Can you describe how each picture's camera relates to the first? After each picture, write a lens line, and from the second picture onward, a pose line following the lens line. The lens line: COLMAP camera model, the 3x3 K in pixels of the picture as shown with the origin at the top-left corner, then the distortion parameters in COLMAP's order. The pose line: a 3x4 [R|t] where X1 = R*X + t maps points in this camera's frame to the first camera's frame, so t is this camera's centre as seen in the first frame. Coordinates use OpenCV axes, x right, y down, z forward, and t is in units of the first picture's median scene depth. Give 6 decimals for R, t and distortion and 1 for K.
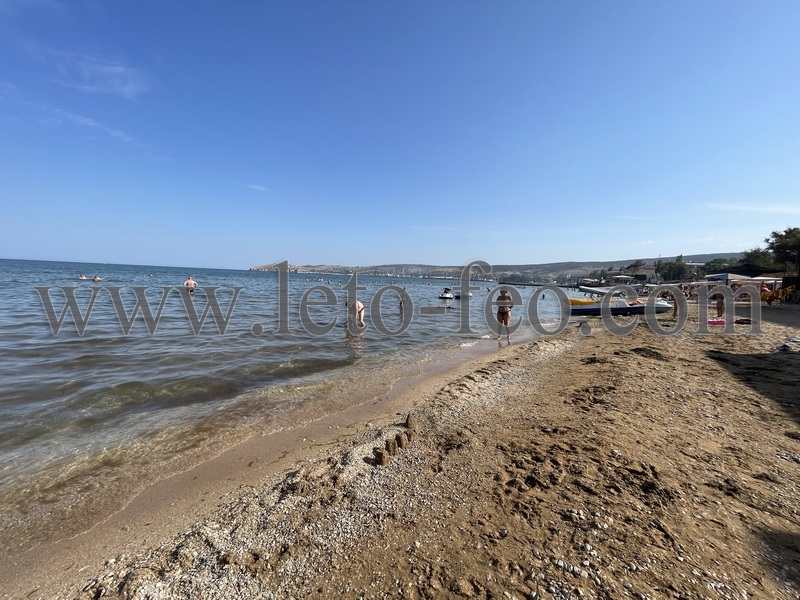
lens RADIAL K [[321.9, 0, 392.9], [0, 321.9, 302.1], [0, 0, 1]] dist [-0.000910, -0.000226]
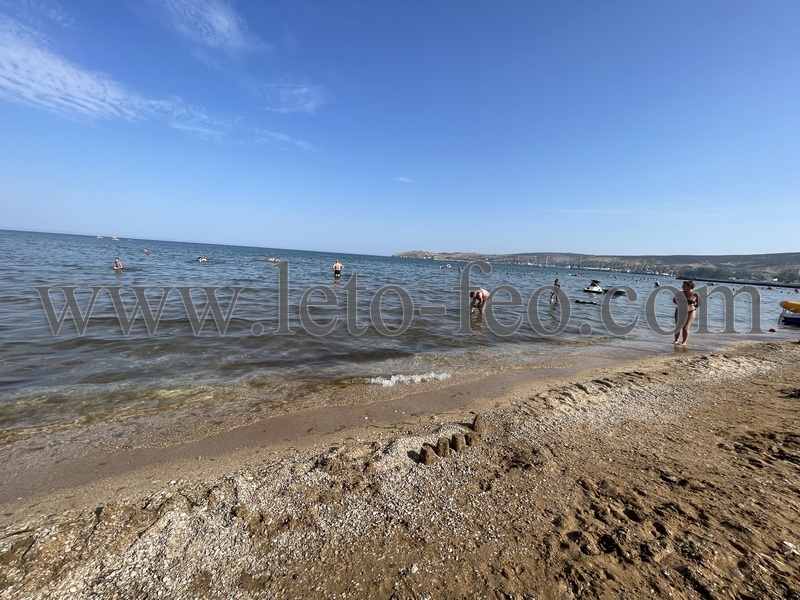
lens RADIAL K [[317.9, 0, 397.0], [0, 317.9, 303.0], [0, 0, 1]] dist [-0.000525, -0.000658]
pose [[0.917771, 0.073584, -0.390233, 0.205482], [-0.056951, 0.996913, 0.054042, 0.011925], [0.393005, -0.027374, 0.919129, 0.159107]]
